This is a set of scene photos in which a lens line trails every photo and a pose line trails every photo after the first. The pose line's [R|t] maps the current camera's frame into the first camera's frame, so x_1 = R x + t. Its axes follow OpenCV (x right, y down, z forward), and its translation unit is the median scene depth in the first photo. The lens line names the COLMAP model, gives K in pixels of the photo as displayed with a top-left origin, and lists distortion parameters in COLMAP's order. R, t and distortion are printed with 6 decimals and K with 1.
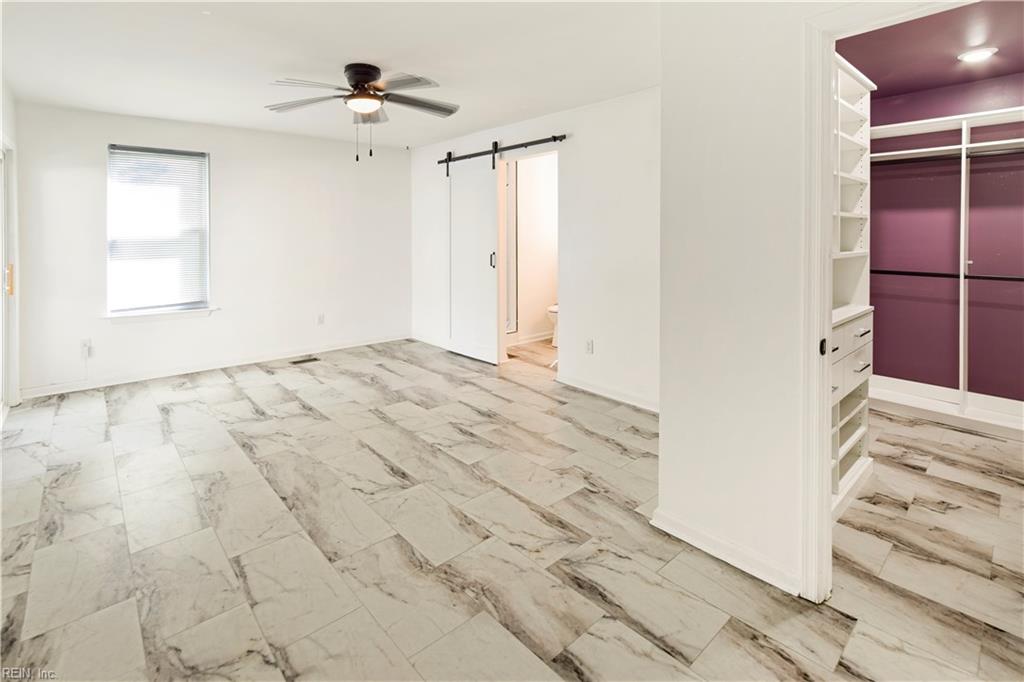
lens RADIAL K [[483.6, 0, 526.4], [0, 483.6, 329.0], [0, 0, 1]] dist [0.001382, 0.000517]
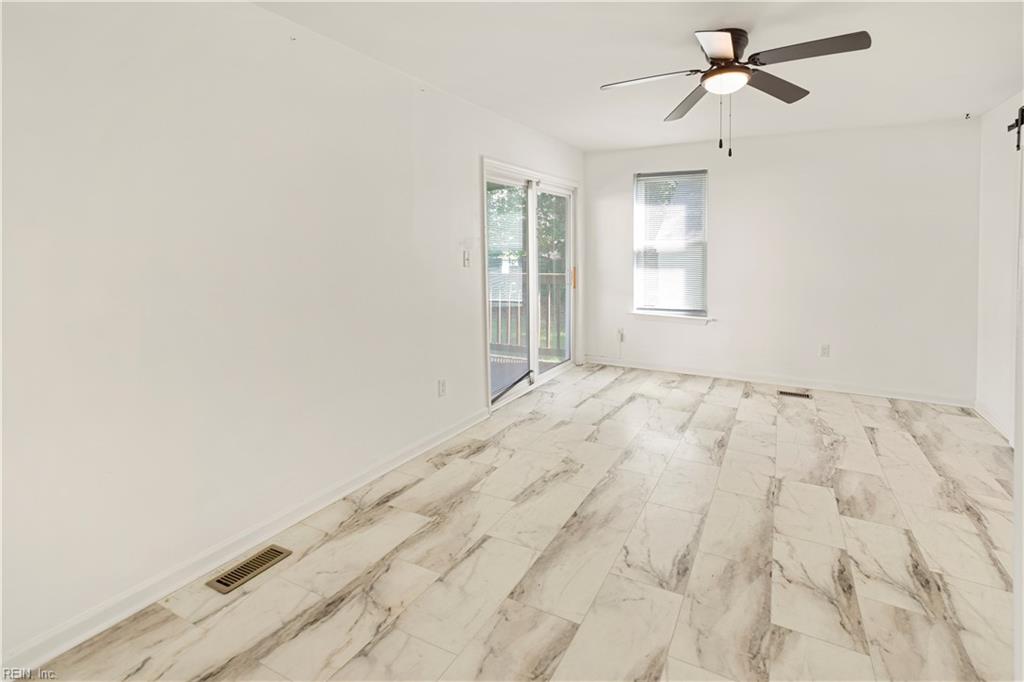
lens RADIAL K [[483.6, 0, 526.4], [0, 483.6, 329.0], [0, 0, 1]] dist [0.001382, 0.000517]
pose [[0.355175, 0.167071, -0.919749, 0.302823], [-0.181992, 0.977431, 0.107270, -0.108793], [0.916913, 0.129288, 0.377564, 0.456808]]
